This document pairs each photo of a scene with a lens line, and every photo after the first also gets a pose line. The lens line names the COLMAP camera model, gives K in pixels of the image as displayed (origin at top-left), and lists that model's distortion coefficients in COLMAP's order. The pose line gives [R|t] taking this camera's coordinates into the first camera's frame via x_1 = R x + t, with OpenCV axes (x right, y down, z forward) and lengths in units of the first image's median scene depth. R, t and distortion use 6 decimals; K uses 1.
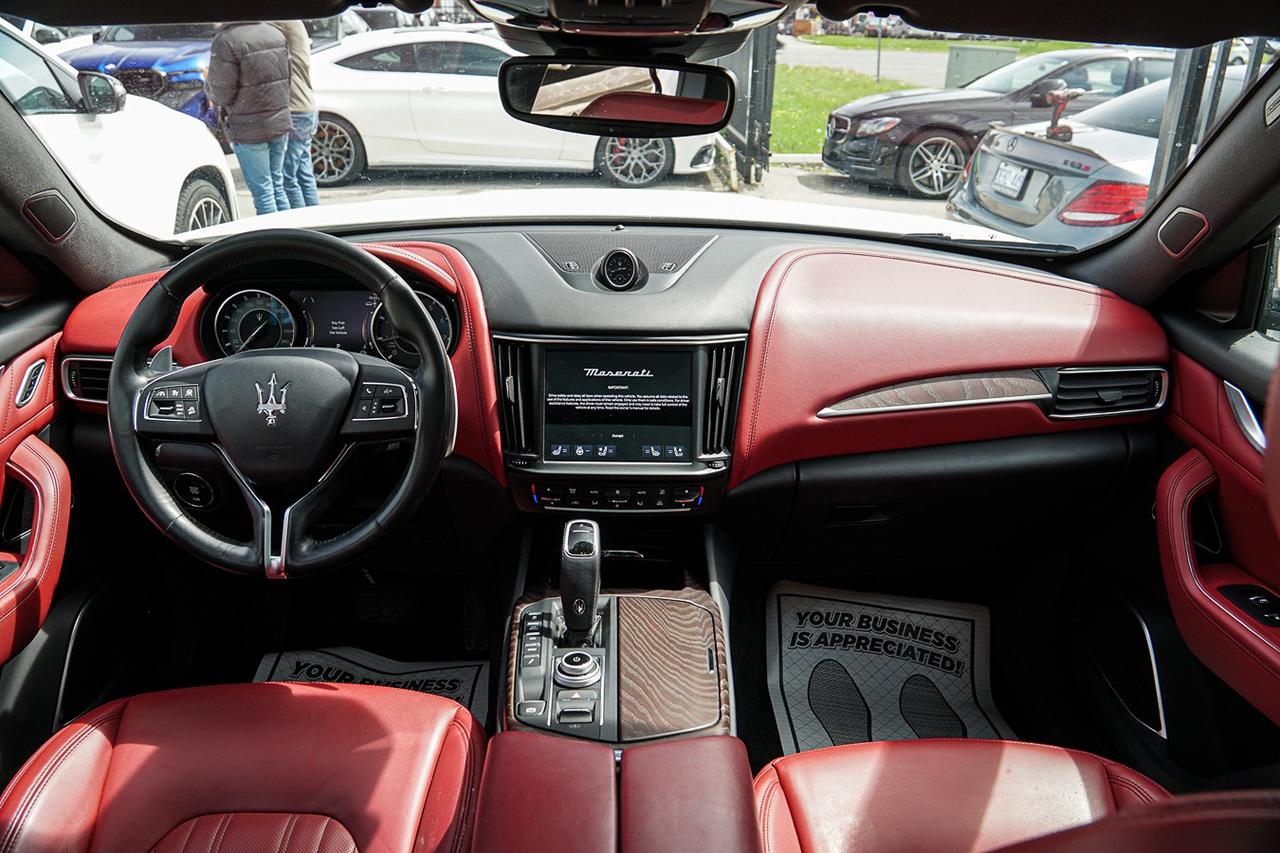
lens RADIAL K [[1004.3, 0, 631.1], [0, 1004.3, 429.4], [0, 0, 1]] dist [-0.131679, 0.100892]
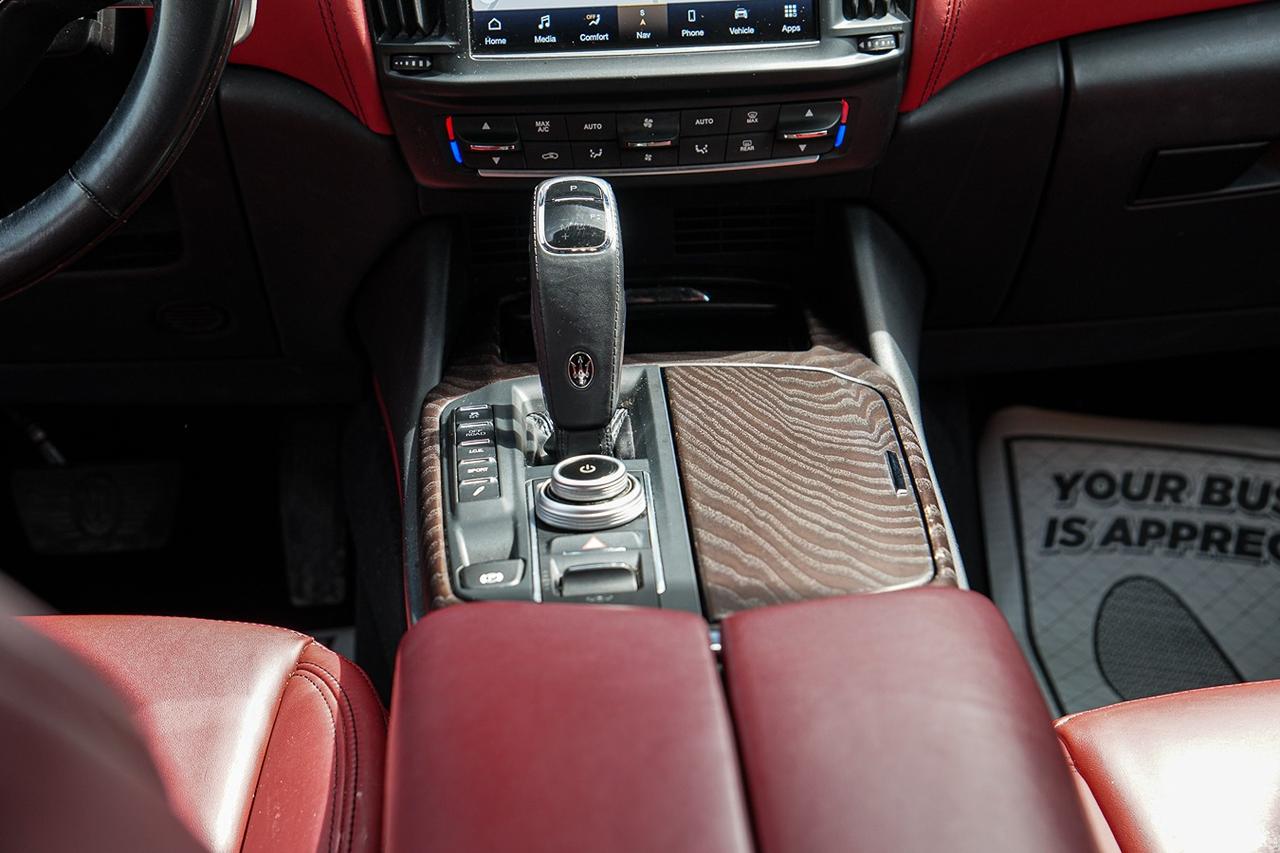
lens RADIAL K [[2248.7, 0, 633.6], [0, 2248.7, 428.7], [0, 0, 1]] dist [0.295166, 0.000000]
pose [[0.998316, -0.056280, 0.014025, -0.040277], [0.055243, 0.996306, 0.065746, 0.127917], [-0.017674, -0.064860, 0.997738, 0.031312]]
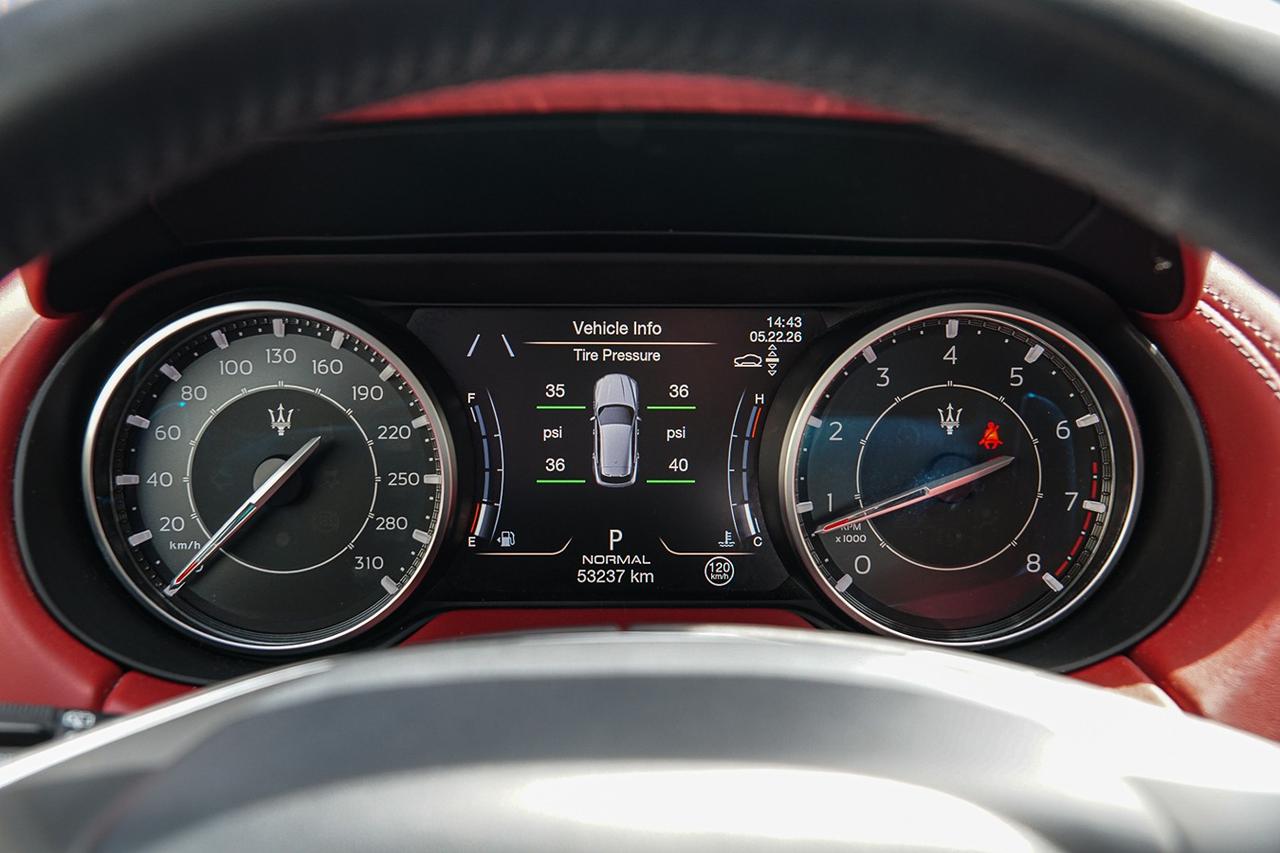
lens RADIAL K [[1397.7, 0, 638.1], [0, 1397.7, 426.9], [0, 0, 1]] dist [0.015571, 0.000000]
pose [[0.999859, -0.012481, 0.011267, -0.318813], [0.013172, 0.997898, -0.063456, -0.097028], [-0.010452, 0.063595, 0.997921, 0.721024]]
